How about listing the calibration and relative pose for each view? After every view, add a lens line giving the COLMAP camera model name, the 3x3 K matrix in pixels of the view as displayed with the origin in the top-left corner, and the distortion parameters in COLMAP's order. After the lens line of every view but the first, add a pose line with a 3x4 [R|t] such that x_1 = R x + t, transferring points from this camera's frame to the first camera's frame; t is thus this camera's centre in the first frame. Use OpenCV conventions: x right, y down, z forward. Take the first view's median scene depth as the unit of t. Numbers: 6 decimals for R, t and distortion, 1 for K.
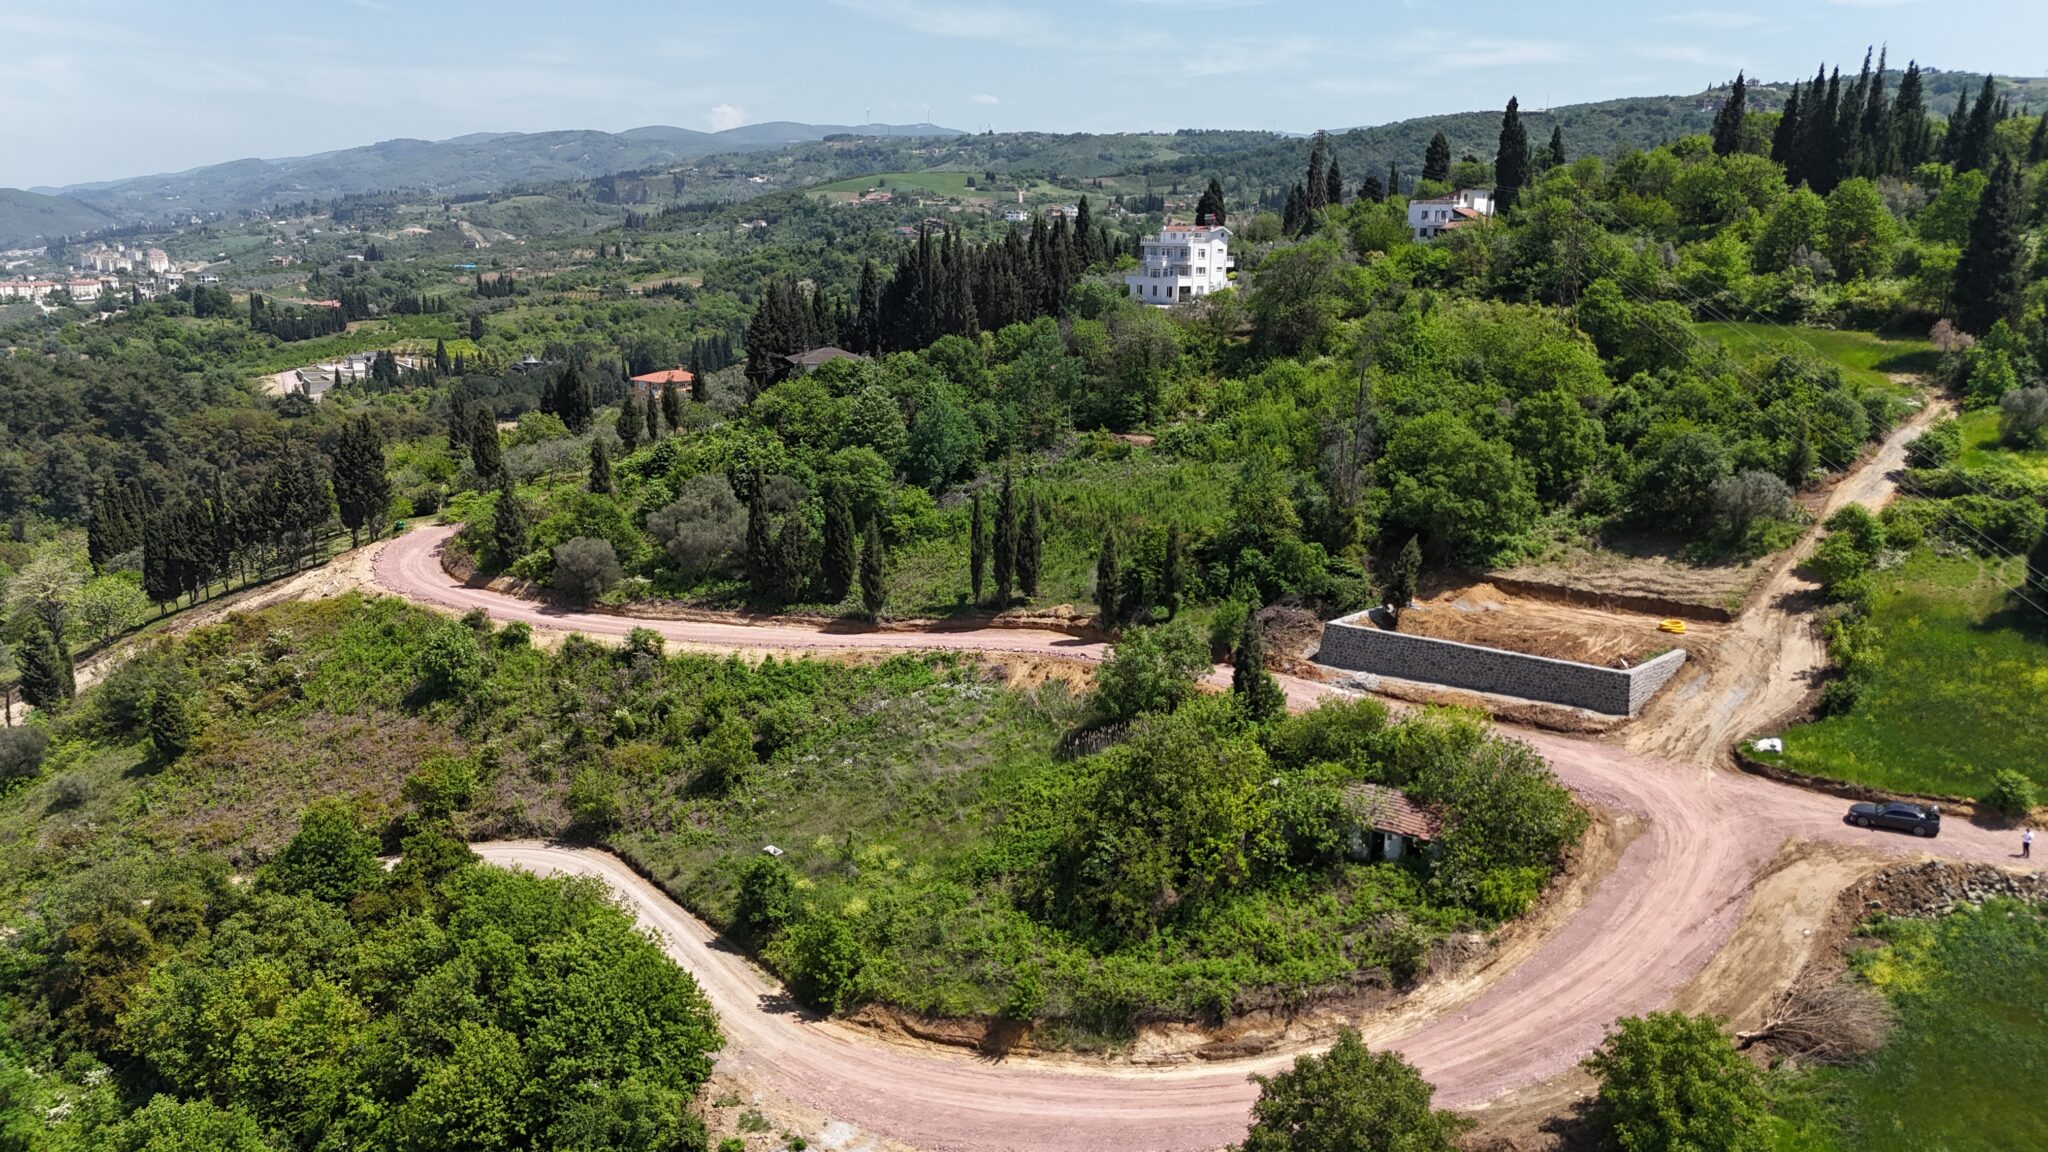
lens RADIAL K [[1504.8, 0, 1030.5], [0, 1504.8, 567.6], [0, 0, 1]] dist [0.071816, -0.071253]
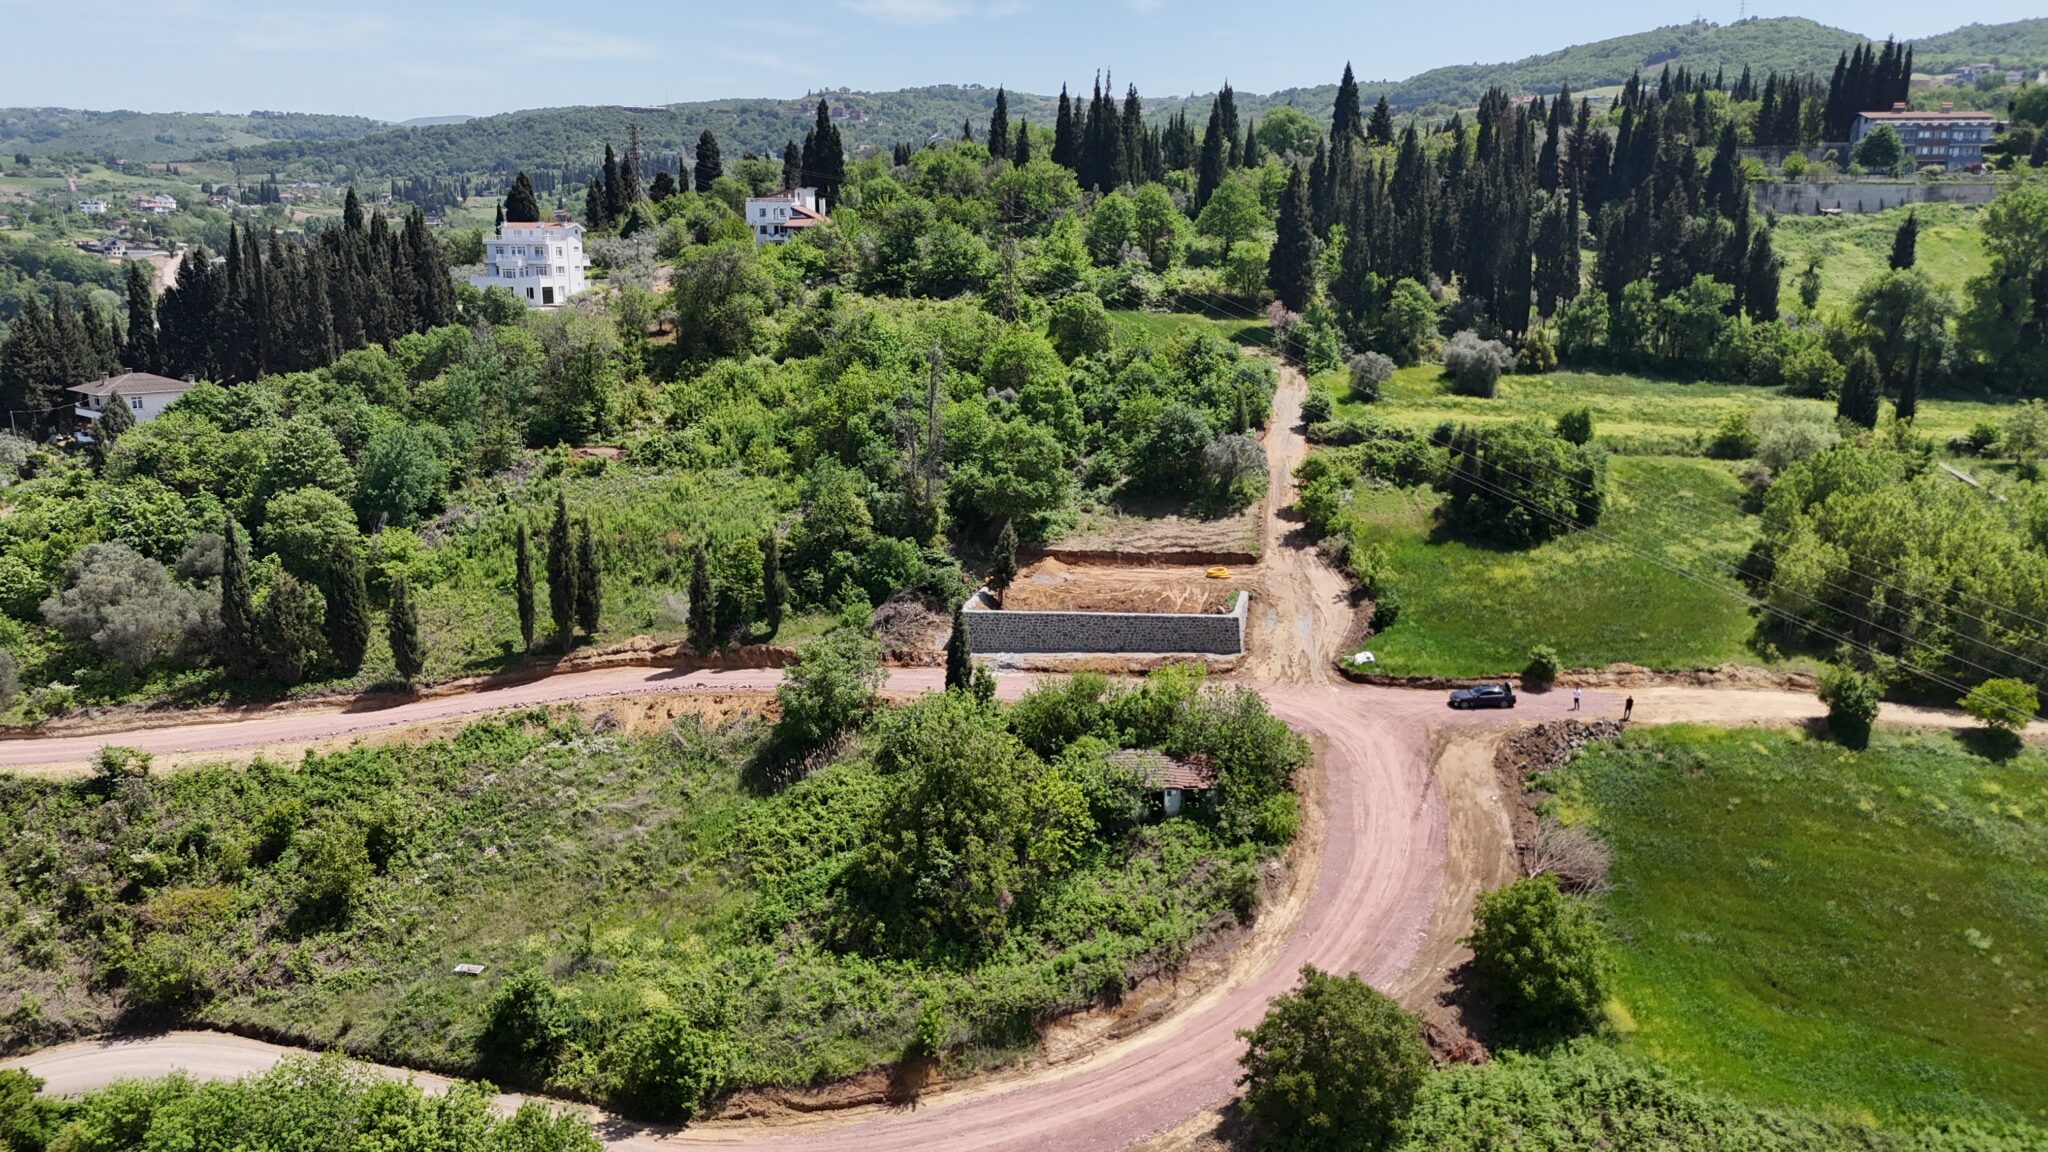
lens RADIAL K [[1504.8, 0, 1027.8], [0, 1504.8, 567.6], [0, 0, 1]] dist [0.071816, -0.071253]
pose [[0.848998, -0.124422, 0.513538, -0.255425], [0.122610, 0.991743, 0.037579, -0.023347], [-0.513973, 0.031061, 0.857244, 0.084375]]
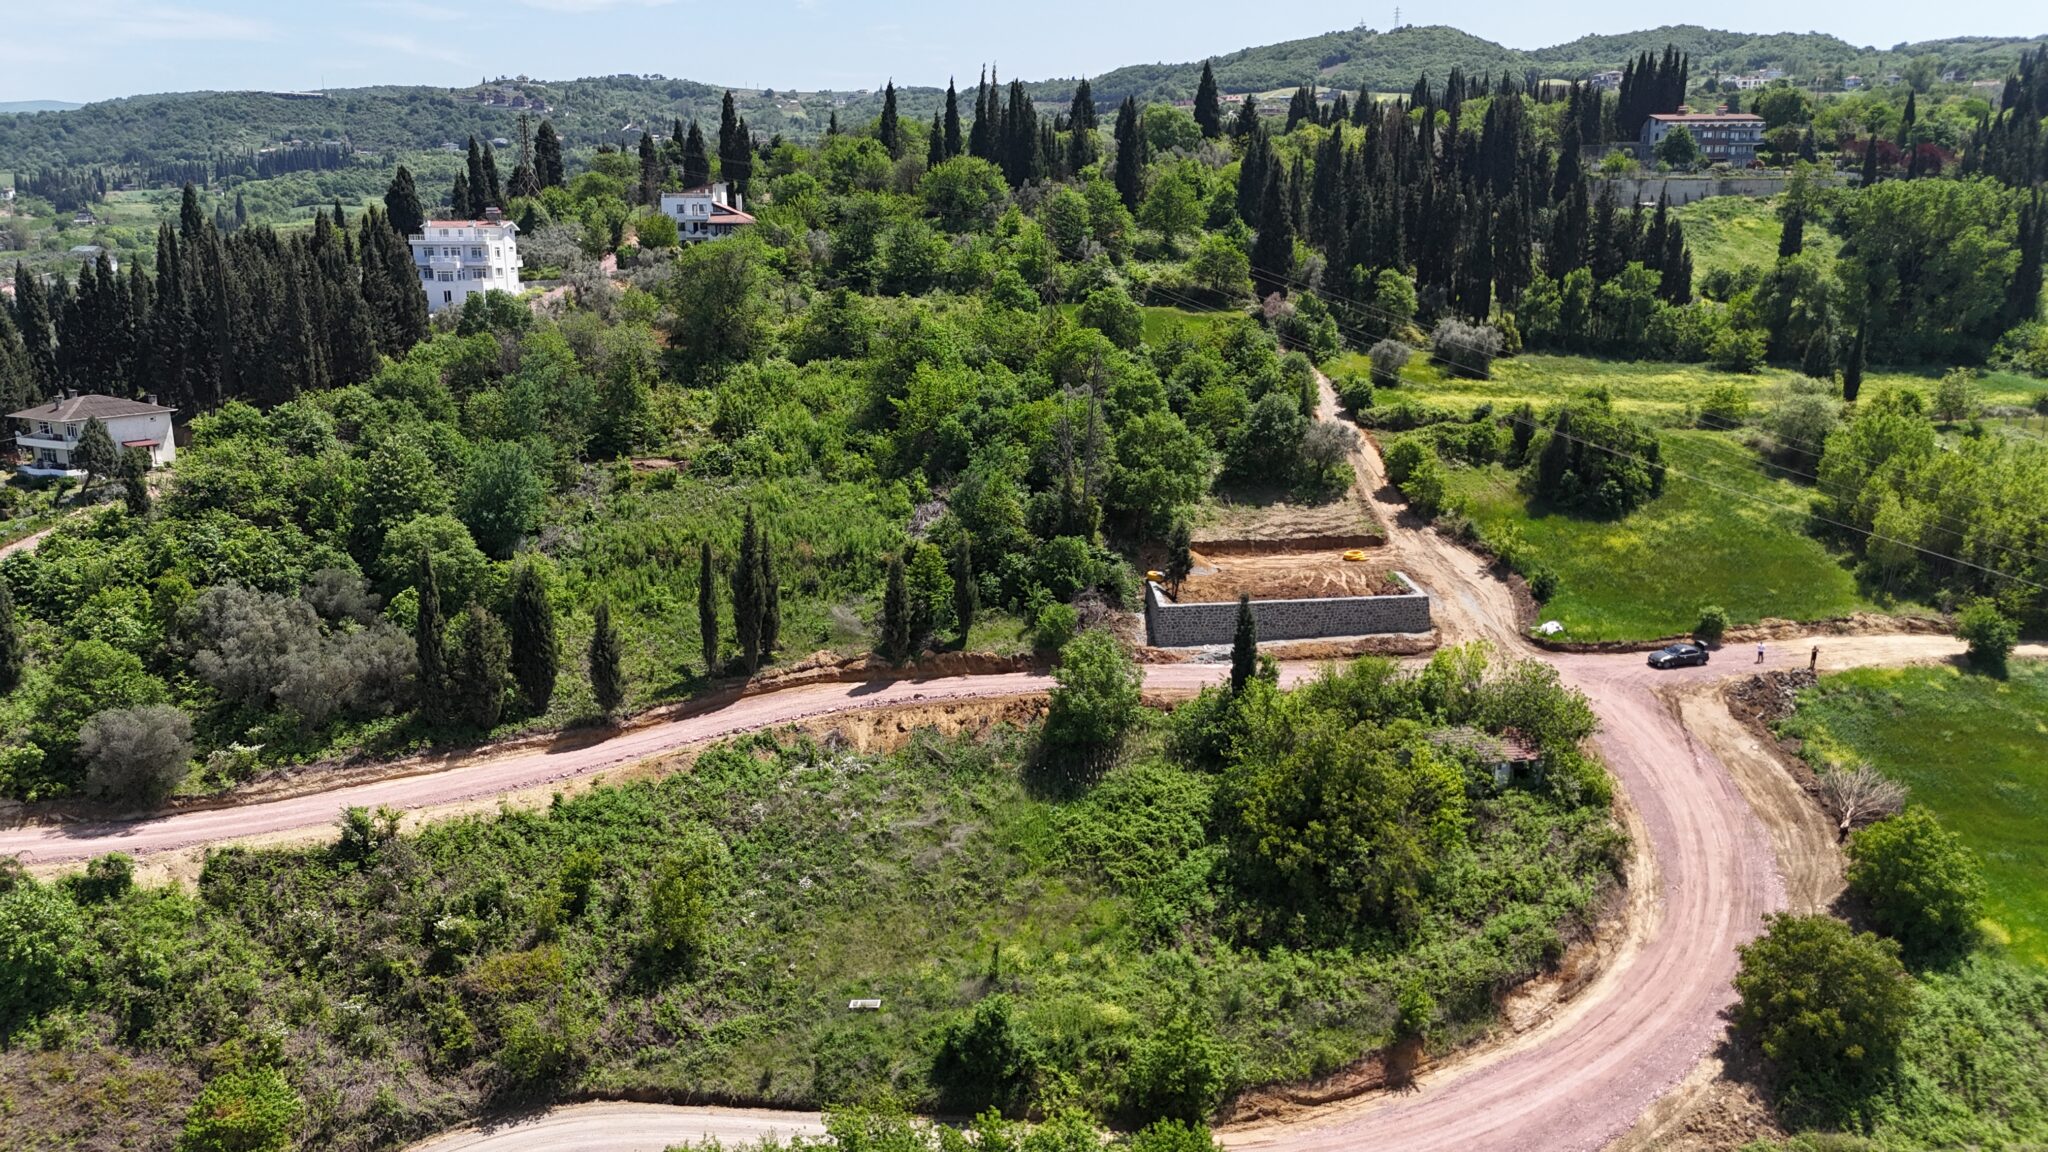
lens RADIAL K [[1504.8, 0, 1028.2], [0, 1504.8, 570.1], [0, 0, 1]] dist [0.071816, -0.071253]
pose [[0.719644, -0.169191, 0.673415, -0.499252], [0.164076, 0.983828, 0.071842, -0.069049], [-0.674679, 0.058791, 0.735766, 0.270015]]
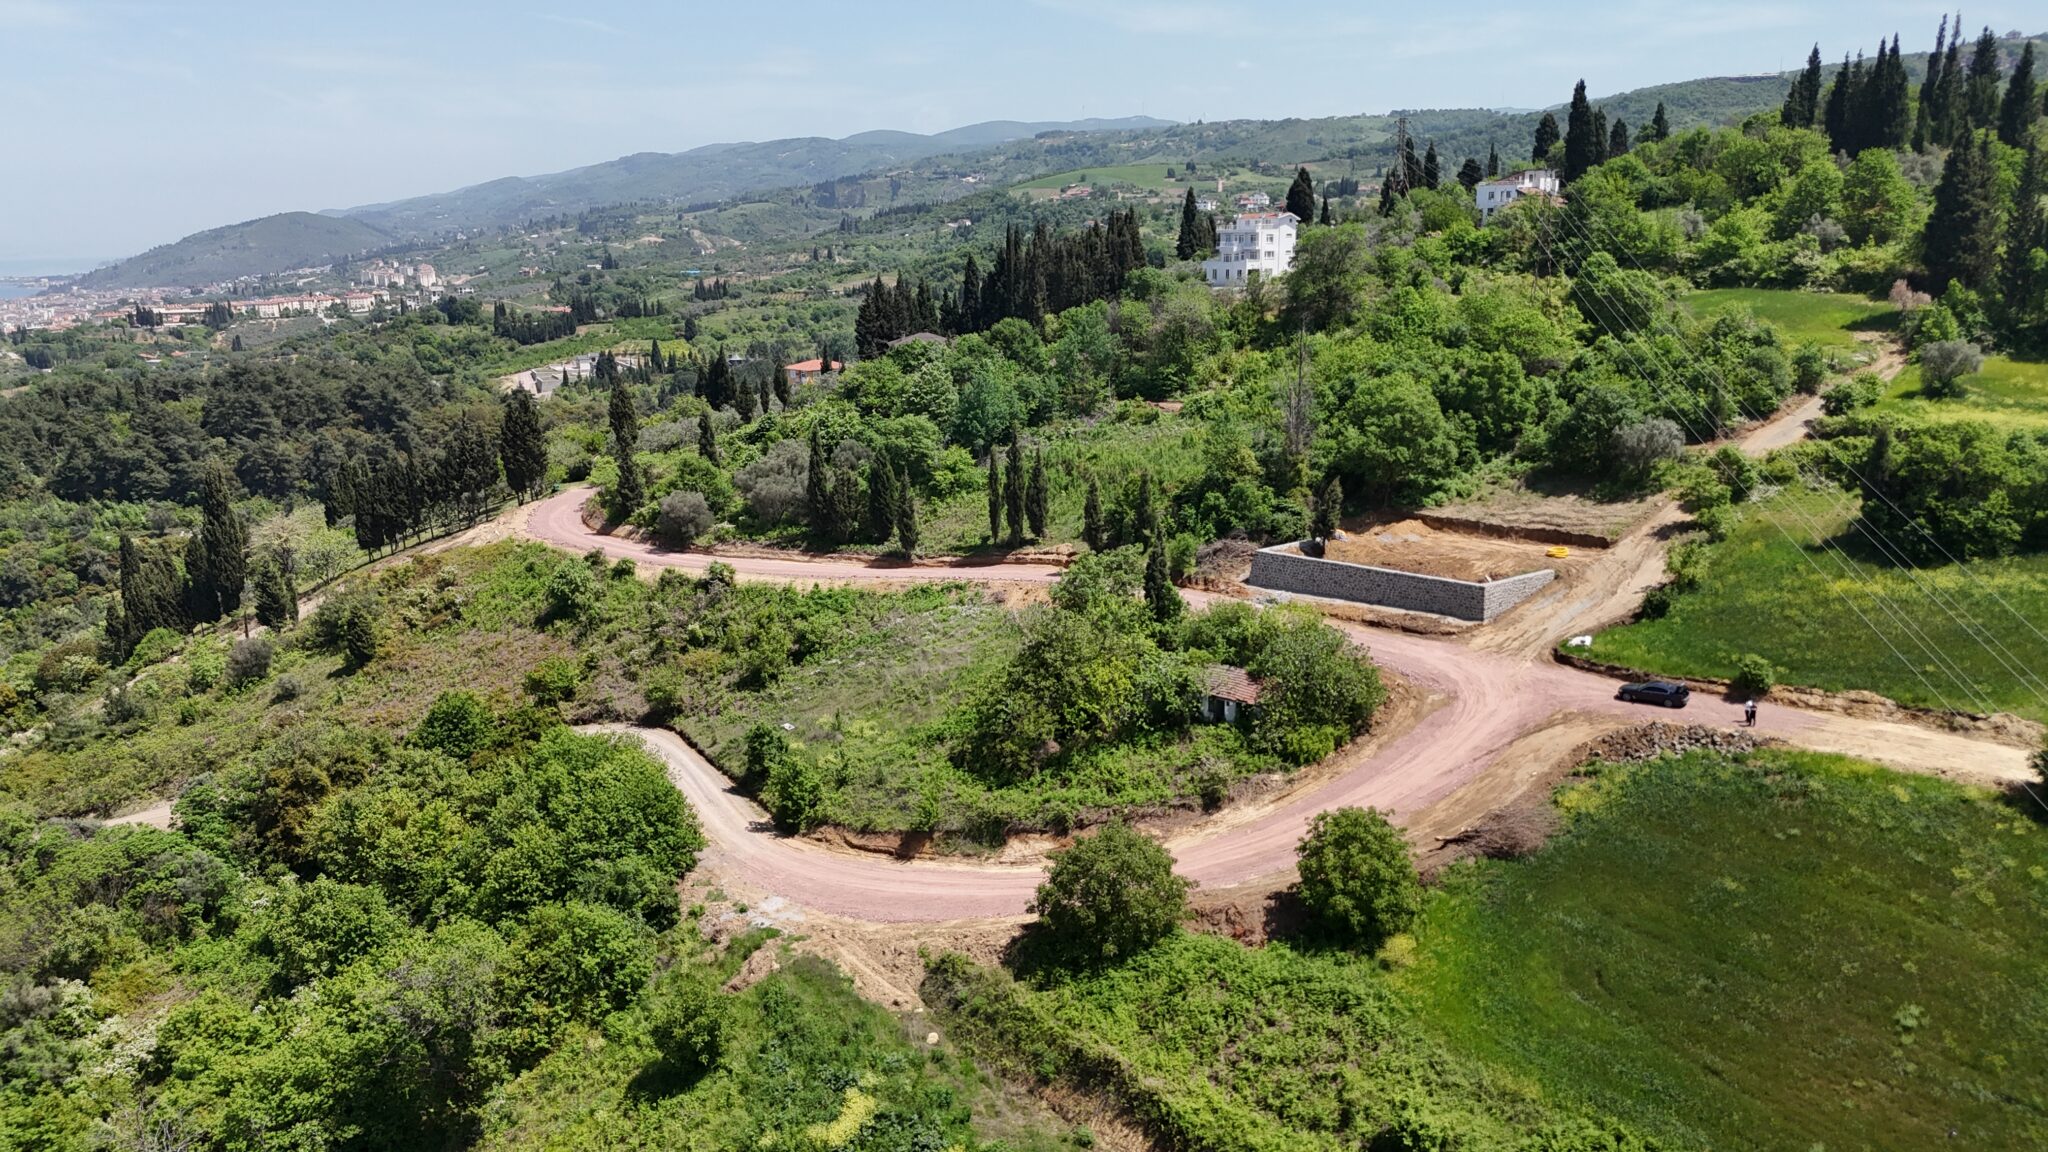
lens RADIAL K [[1504.8, 0, 1030.9], [0, 1504.8, 567.1], [0, 0, 1]] dist [0.071816, -0.071253]
pose [[0.989774, 0.000508, -0.142645, 0.170210], [0.000129, 0.999990, 0.004458, 0.039726], [0.142645, -0.004431, 0.989764, -0.173666]]
